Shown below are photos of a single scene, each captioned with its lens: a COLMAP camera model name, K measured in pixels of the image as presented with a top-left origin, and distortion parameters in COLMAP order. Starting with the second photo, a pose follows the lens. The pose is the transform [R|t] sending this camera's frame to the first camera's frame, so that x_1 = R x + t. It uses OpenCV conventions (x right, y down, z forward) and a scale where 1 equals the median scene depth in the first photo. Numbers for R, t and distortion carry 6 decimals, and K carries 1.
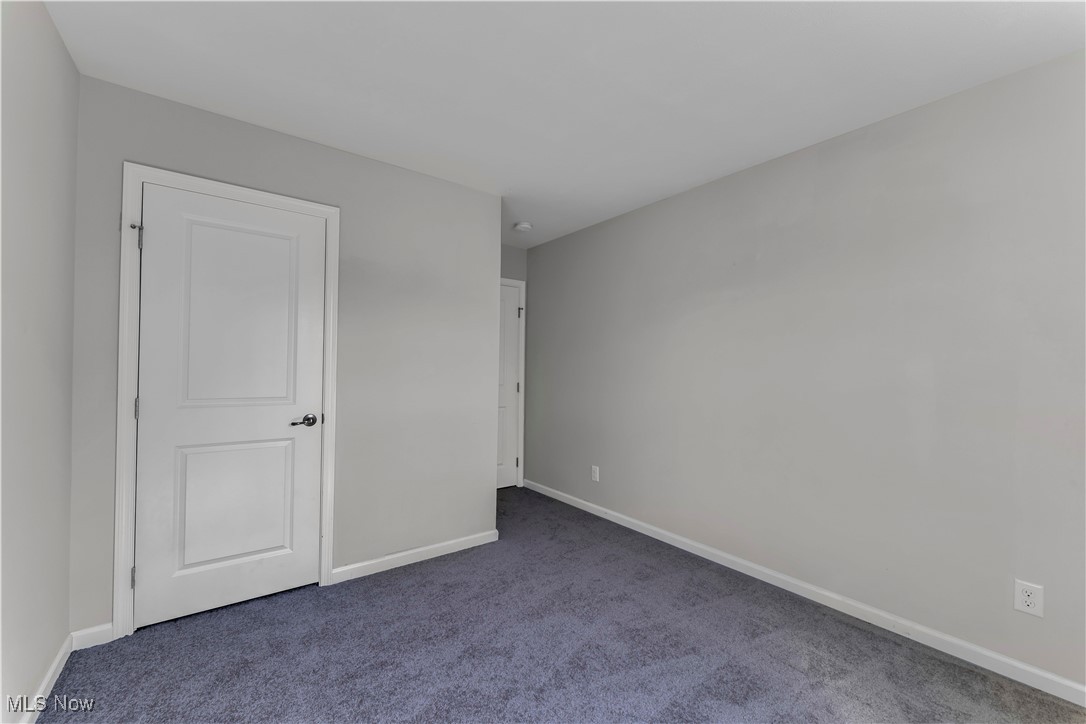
lens RADIAL K [[470.5, 0, 543.0], [0, 470.5, 362.0], [0, 0, 1]] dist [0.001480, 0.000308]
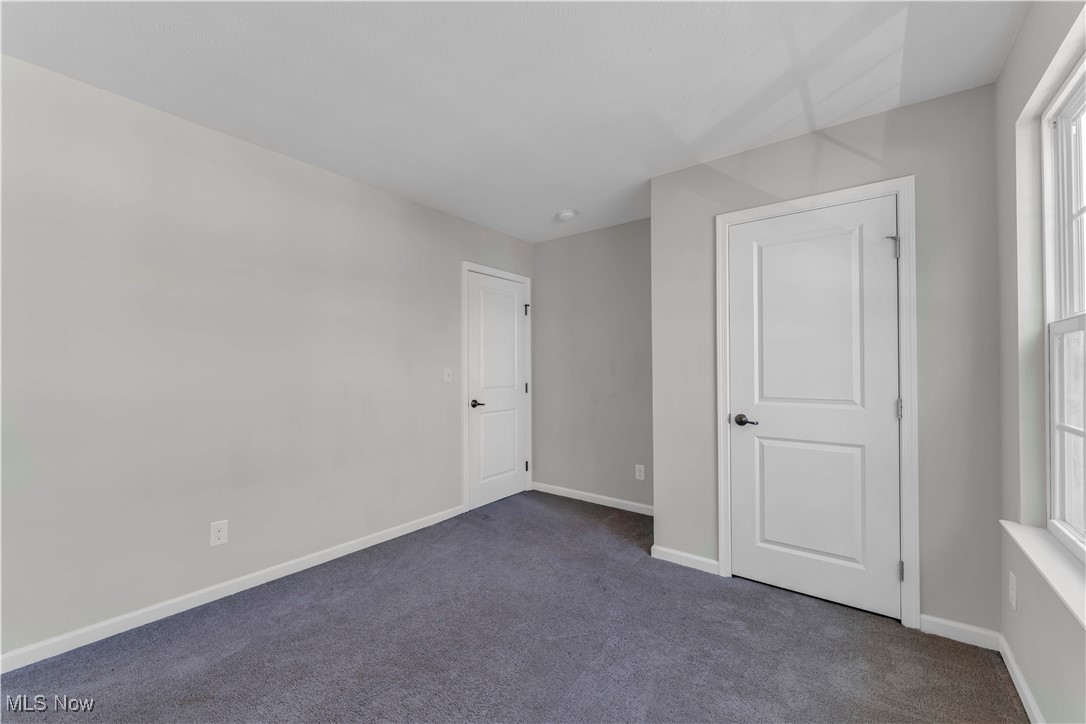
lens RADIAL K [[451.1, 0, 536.1], [0, 451.1, 356.5], [0, 0, 1]] dist [-0.000253, -0.000132]
pose [[0.266167, -0.023878, -0.963631, 0.158665], [0.006424, 0.999715, -0.022997, 0.002015], [0.963905, -0.000069, 0.266245, 0.143702]]
